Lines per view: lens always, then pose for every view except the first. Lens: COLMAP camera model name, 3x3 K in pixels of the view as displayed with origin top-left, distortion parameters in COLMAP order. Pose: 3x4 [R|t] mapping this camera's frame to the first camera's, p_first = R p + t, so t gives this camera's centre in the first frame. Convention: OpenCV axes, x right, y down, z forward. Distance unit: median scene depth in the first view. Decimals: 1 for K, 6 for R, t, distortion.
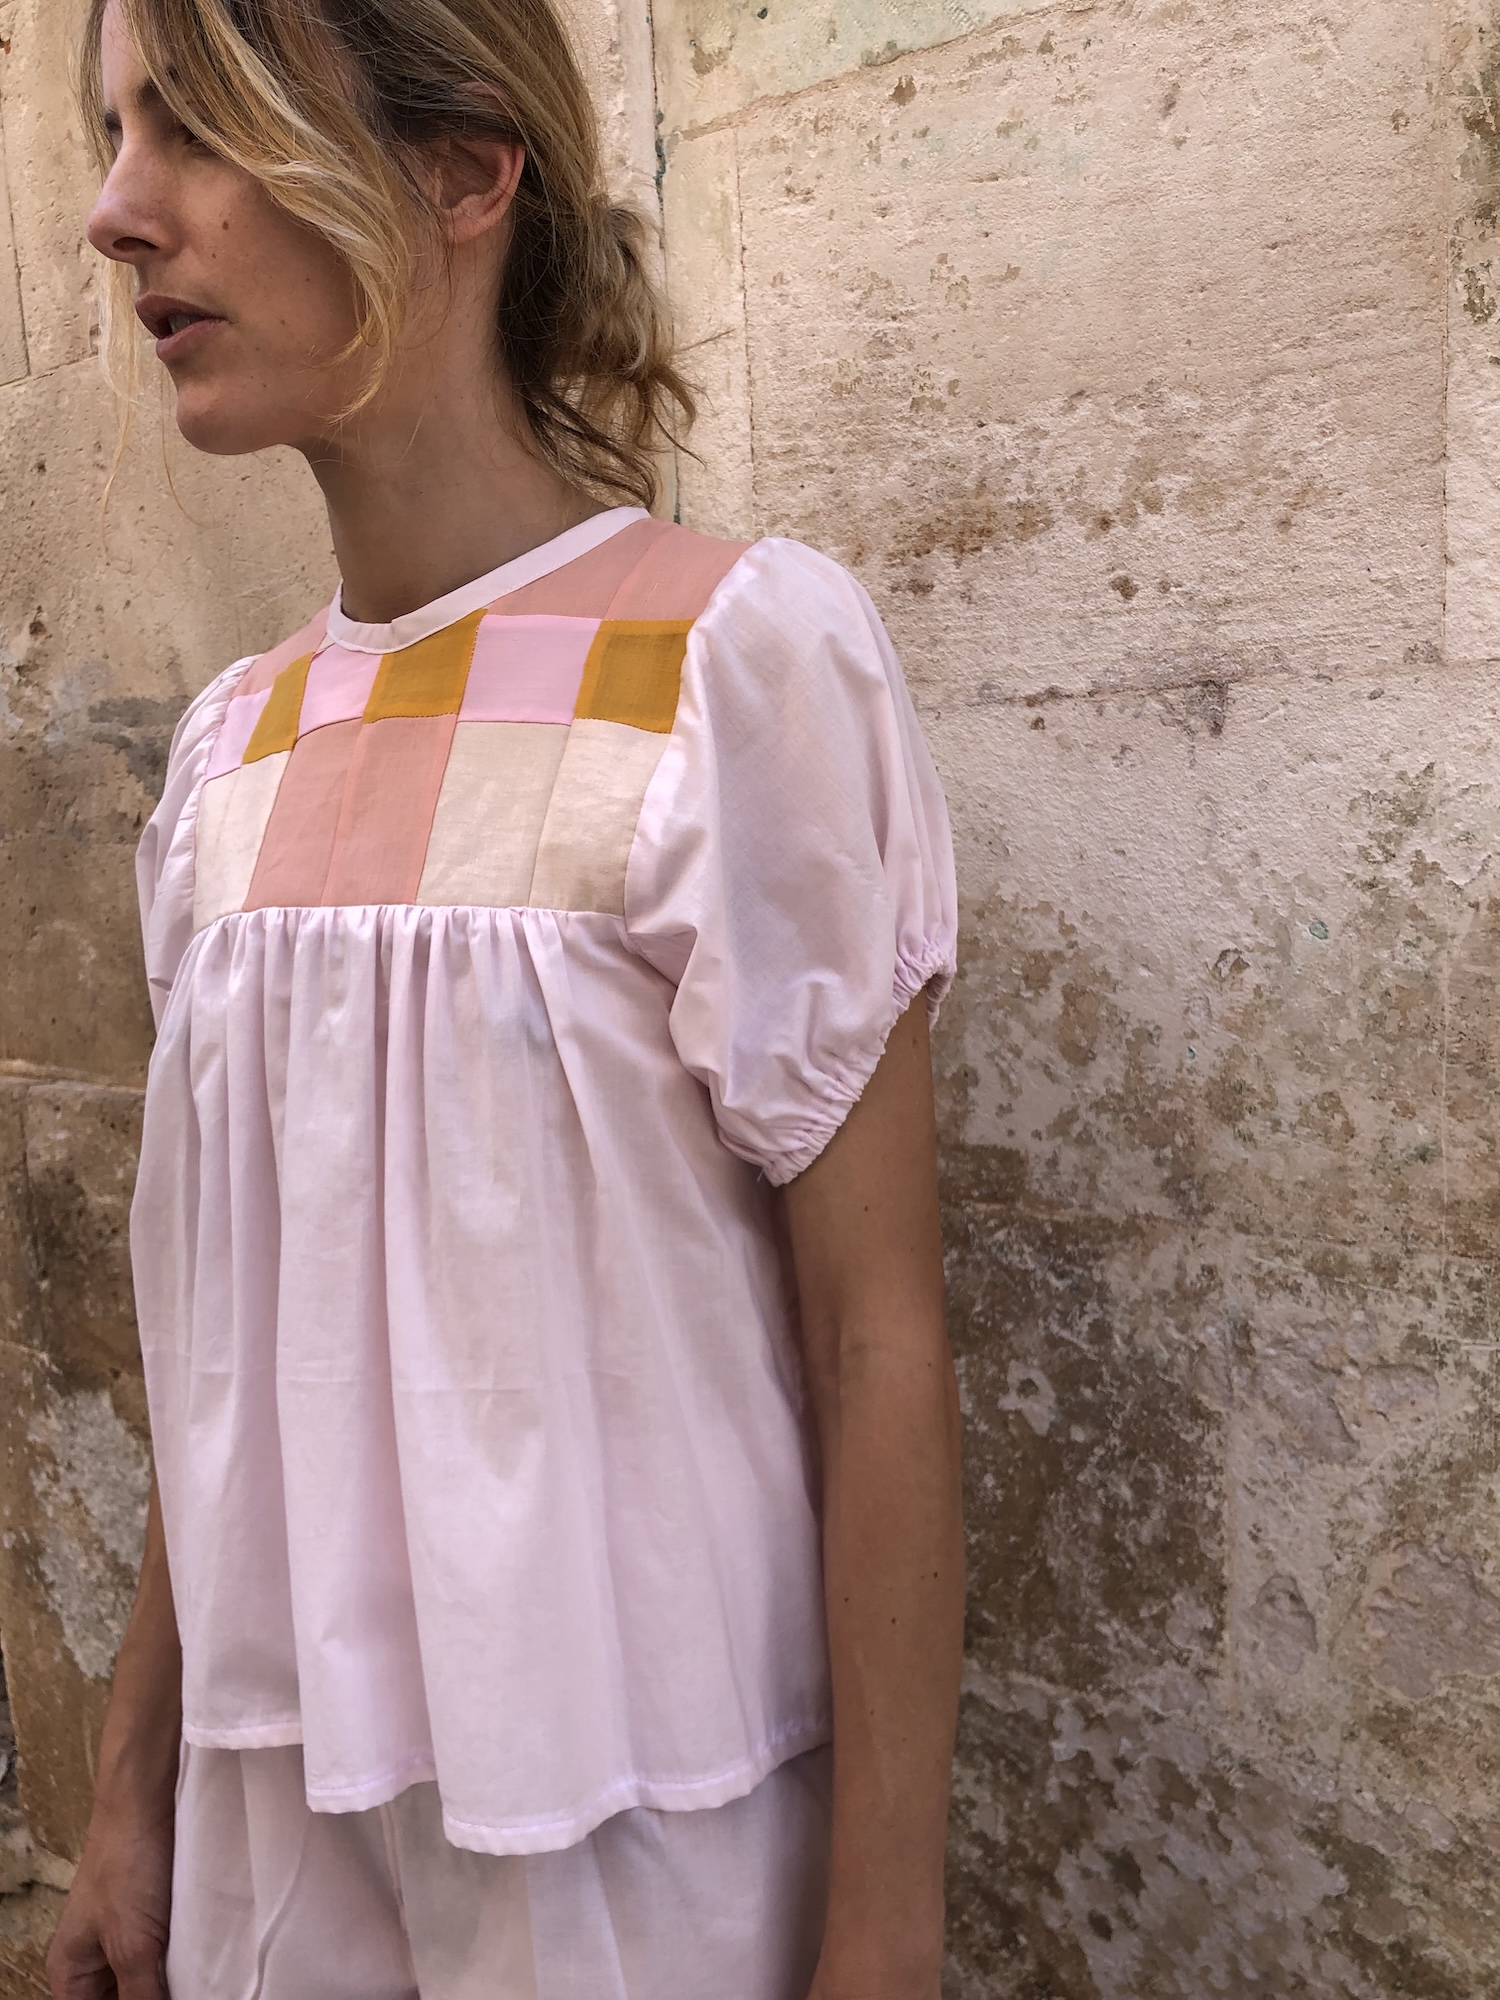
lens RADIAL K [[1657.7, 0, 741.2], [0, 1657.7, 985.2], [0, 0, 1]] dist [0.011448, -0.003647]
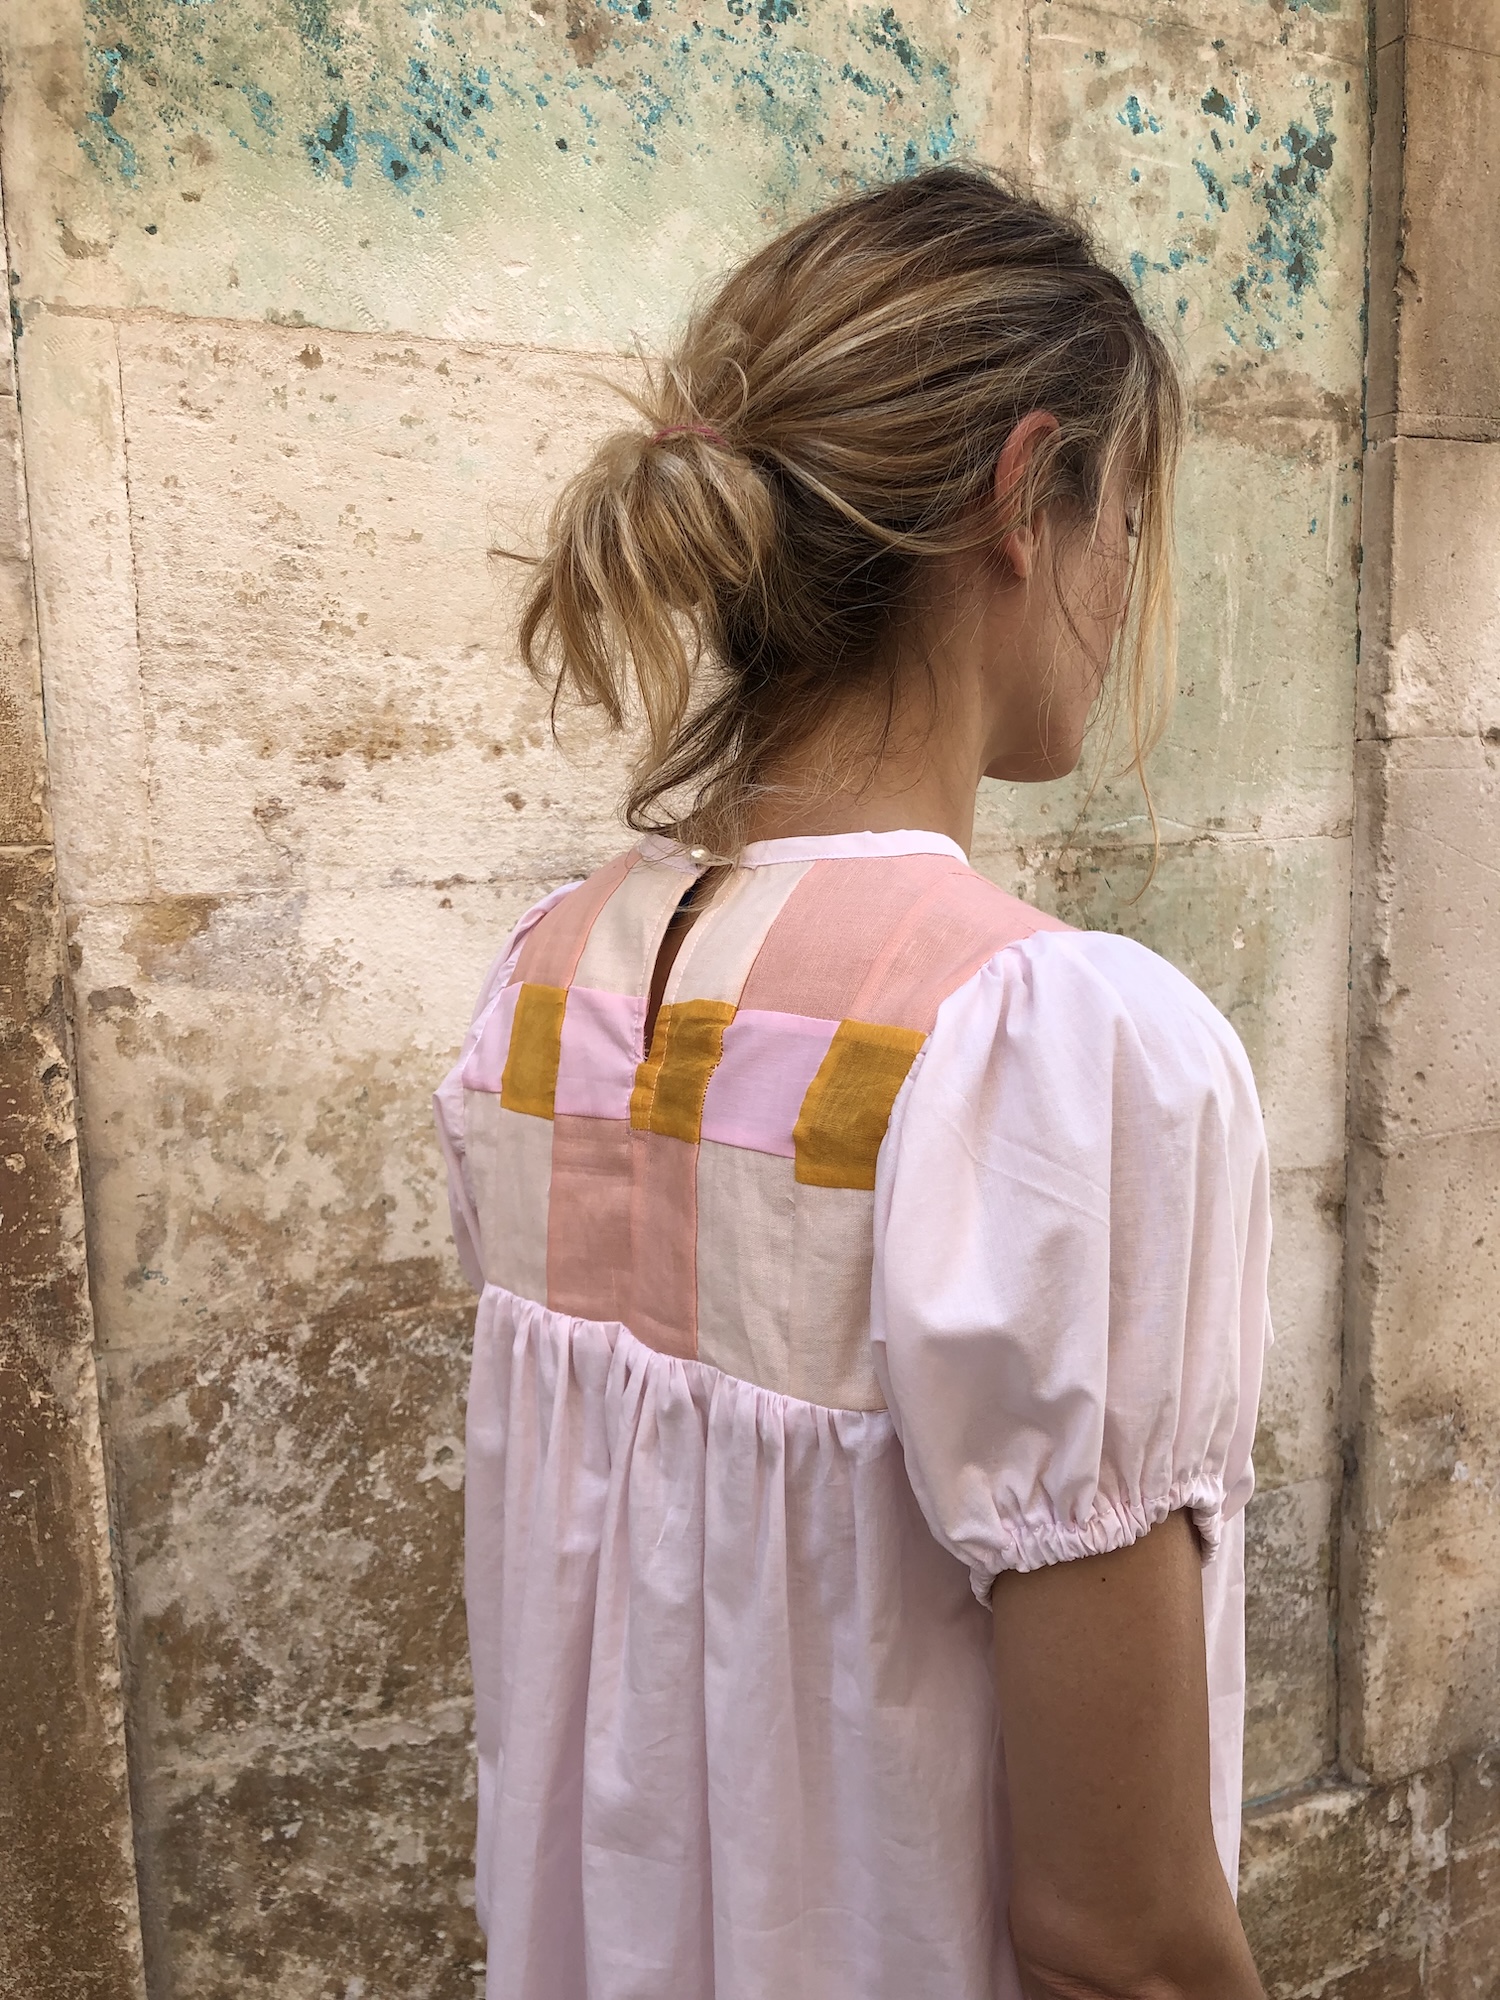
lens RADIAL K [[1657.7, 0, 730.7], [0, 1657.7, 985.0], [0, 0, 1]] dist [0.011448, -0.003647]
pose [[0.504920, -0.070090, 0.860316, -0.770594], [0.103250, 0.994446, 0.020420, -0.101522], [-0.856969, 0.078517, 0.509353, 0.204086]]
